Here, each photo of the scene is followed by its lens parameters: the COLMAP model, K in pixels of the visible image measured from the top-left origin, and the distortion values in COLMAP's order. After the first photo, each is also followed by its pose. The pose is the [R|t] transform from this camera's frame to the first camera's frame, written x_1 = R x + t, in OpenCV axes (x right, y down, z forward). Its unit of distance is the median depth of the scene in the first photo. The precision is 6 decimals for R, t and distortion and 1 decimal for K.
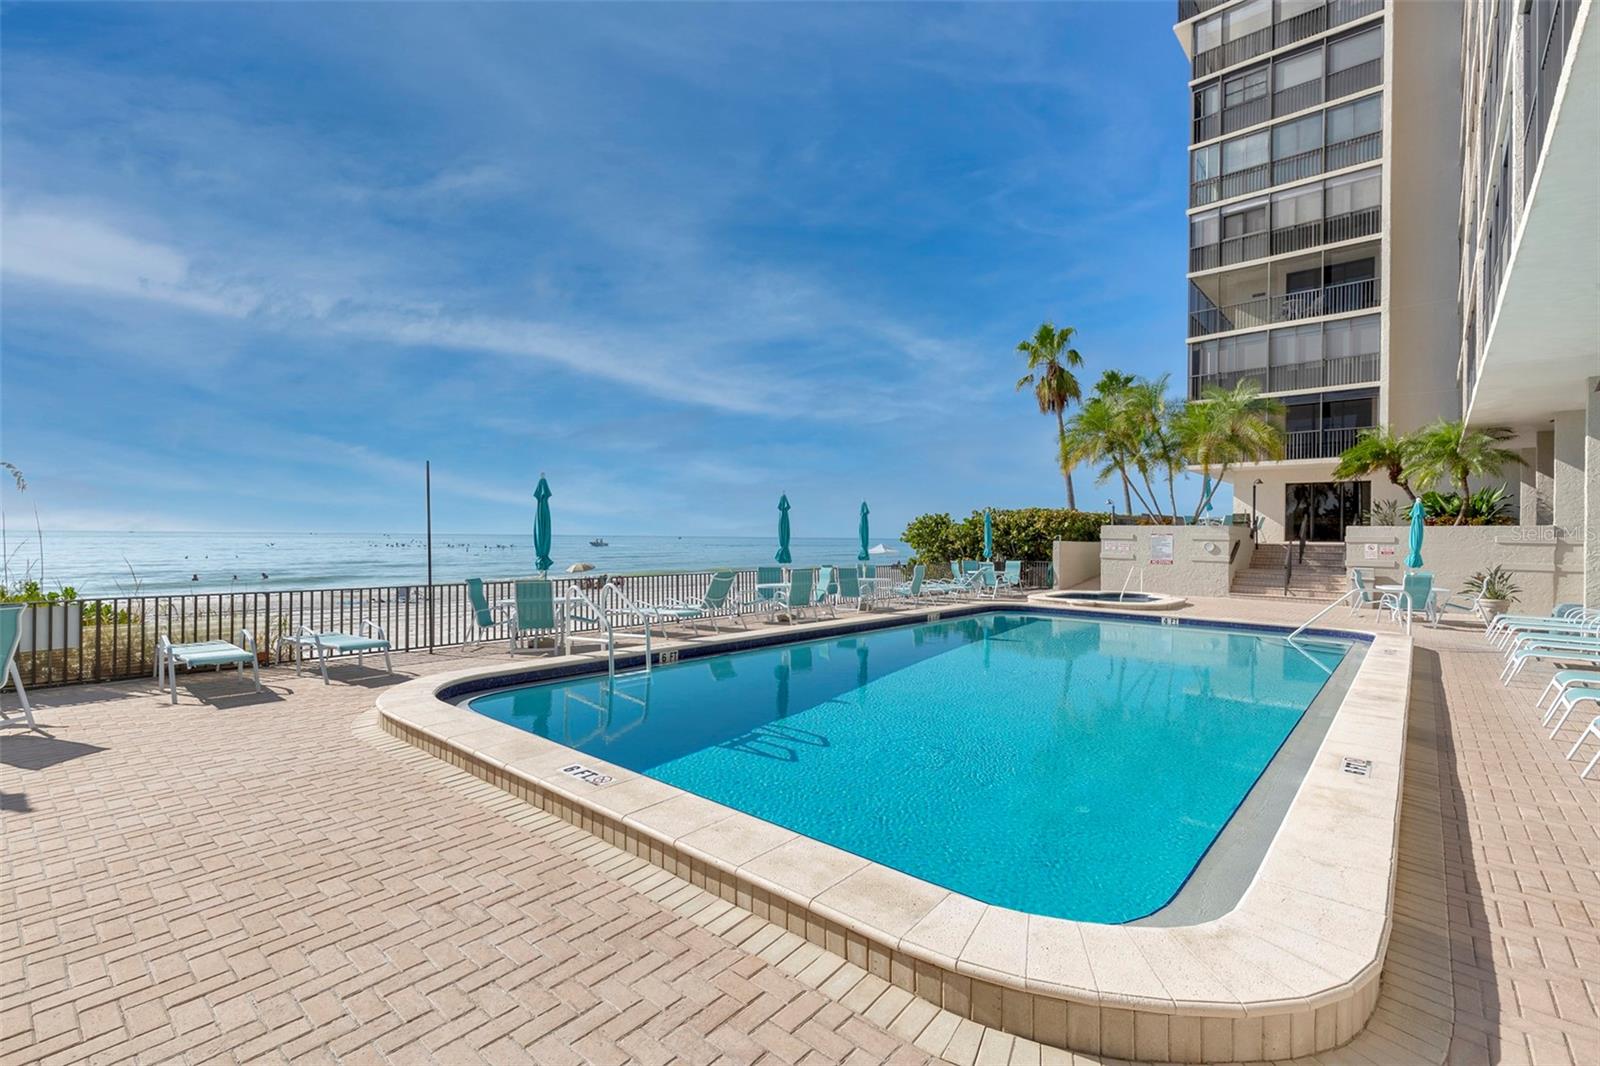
lens RADIAL K [[710.8, 0, 800.0], [0, 710.8, 533.0], [0, 0, 1]] dist [0.000115, -0.000416]
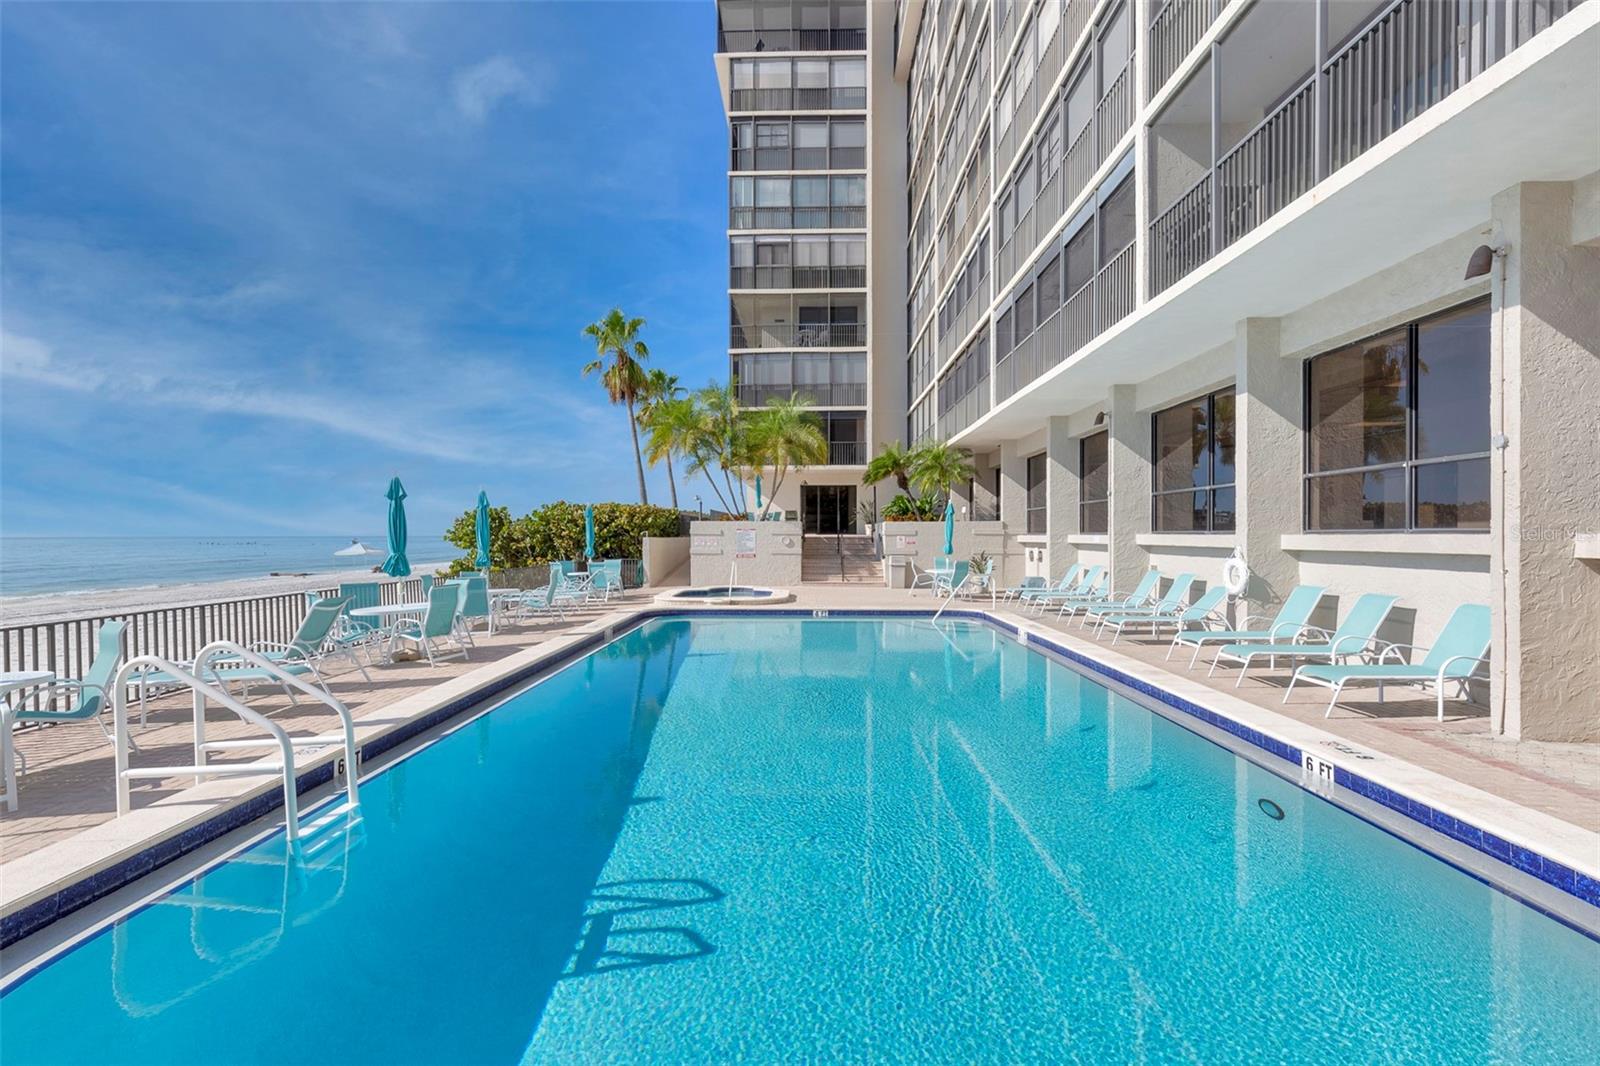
lens RADIAL K [[716.3, 0, 800.0], [0, 716.3, 533.0], [0, 0, 1]] dist [0.004127, 0.000308]
pose [[0.769472, -0.010531, 0.638594, -0.082307], [0.006471, 0.999941, 0.008692, -0.001310], [-0.638648, -0.002556, 0.769495, 0.097121]]
